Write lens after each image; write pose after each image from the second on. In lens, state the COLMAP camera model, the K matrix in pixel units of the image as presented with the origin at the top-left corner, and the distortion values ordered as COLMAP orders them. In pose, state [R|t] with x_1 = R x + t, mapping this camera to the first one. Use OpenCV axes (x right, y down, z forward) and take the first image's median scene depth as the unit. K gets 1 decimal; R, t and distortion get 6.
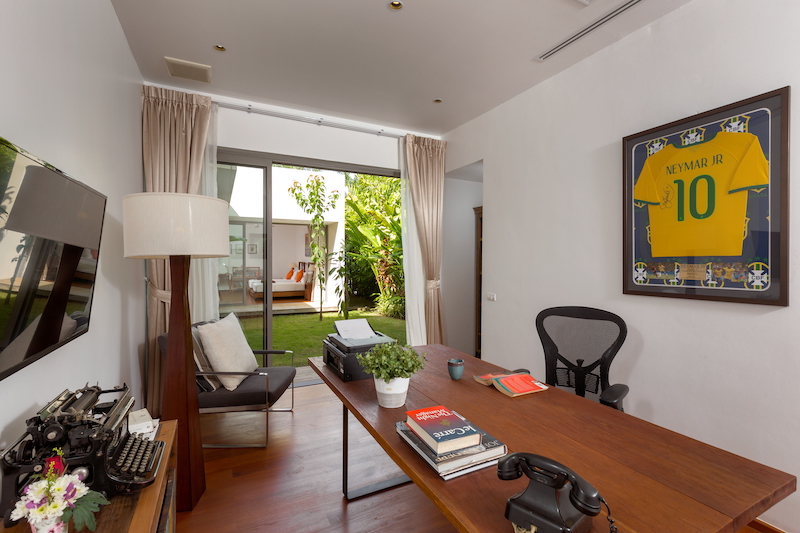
lens RADIAL K [[362.2, 0, 401.1], [0, 362.2, 263.4], [0, 0, 1]] dist [-0.001159, -0.000681]
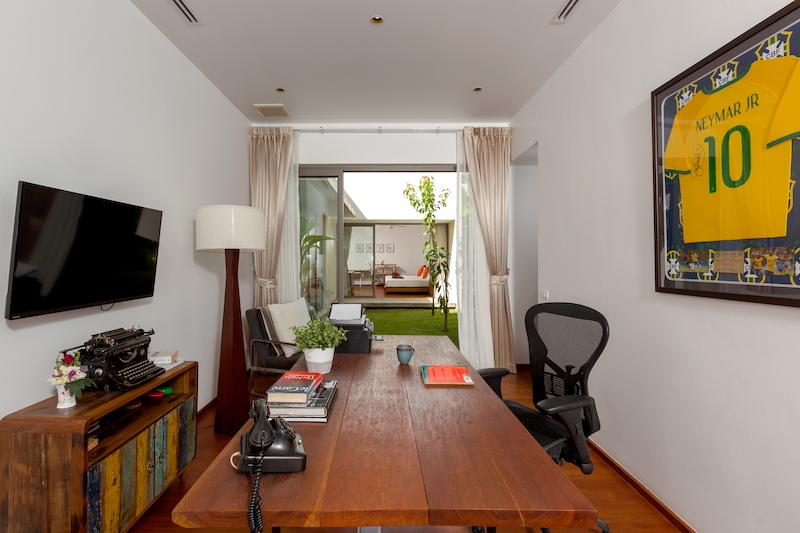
lens RADIAL K [[362.2, 0, 379.2], [0, 362.2, 257.0], [0, 0, 1]] dist [-0.001159, -0.000681]
pose [[0.884365, -0.005124, -0.466768, 0.465086], [-0.001976, 0.999890, -0.014721, 0.022975], [0.466792, 0.013941, 0.884257, 0.035416]]
